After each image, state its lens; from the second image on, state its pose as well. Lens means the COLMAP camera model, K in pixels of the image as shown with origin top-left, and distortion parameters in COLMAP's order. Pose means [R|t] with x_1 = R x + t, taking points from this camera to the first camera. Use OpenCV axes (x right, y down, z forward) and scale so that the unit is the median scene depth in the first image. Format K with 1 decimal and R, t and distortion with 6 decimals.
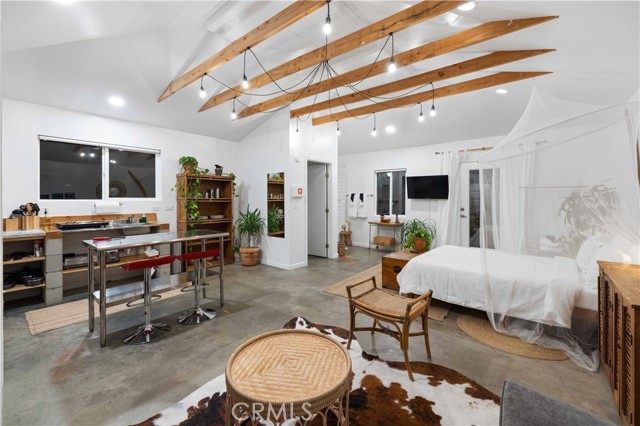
lens RADIAL K [[273.5, 0, 320.0], [0, 273.5, 199.7], [0, 0, 1]] dist [0.002422, -0.000006]
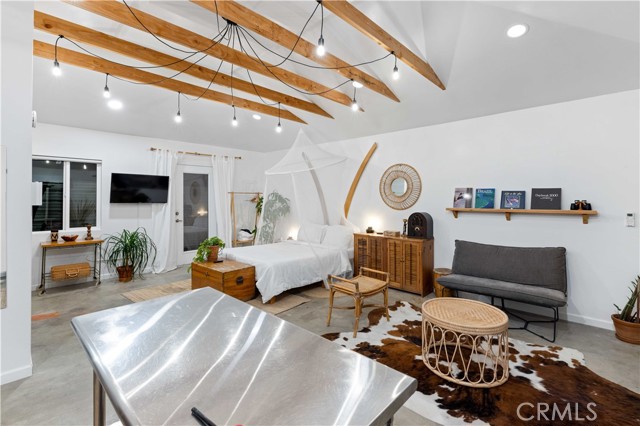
lens RADIAL K [[294.8, 0, 325.8], [0, 294.8, 196.1], [0, 0, 1]] dist [0.002566, 0.000418]
pose [[0.054319, 0.003972, 0.998516, -0.744181], [0.004605, 0.999980, -0.004228, -0.028959], [-0.998513, 0.004828, 0.054299, 0.682375]]
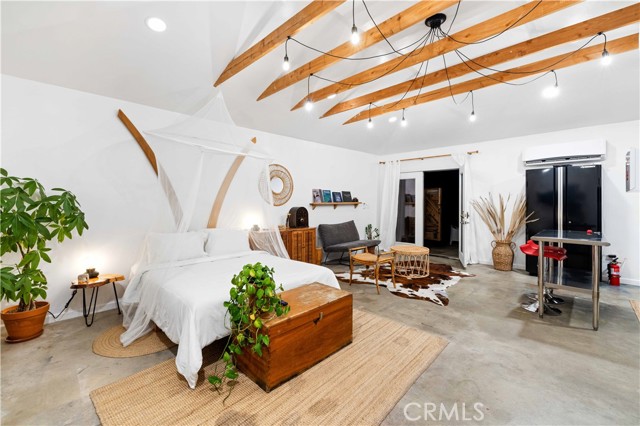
lens RADIAL K [[273.5, 0, 320.9], [0, 273.5, 200.7], [0, 0, 1]] dist [0.002422, -0.000006]
pose [[-0.995566, -0.002711, 0.094031, 0.261986], [-0.001955, 0.999965, 0.008132, -0.008435], [-0.094049, 0.007913, -0.995536, 1.770170]]
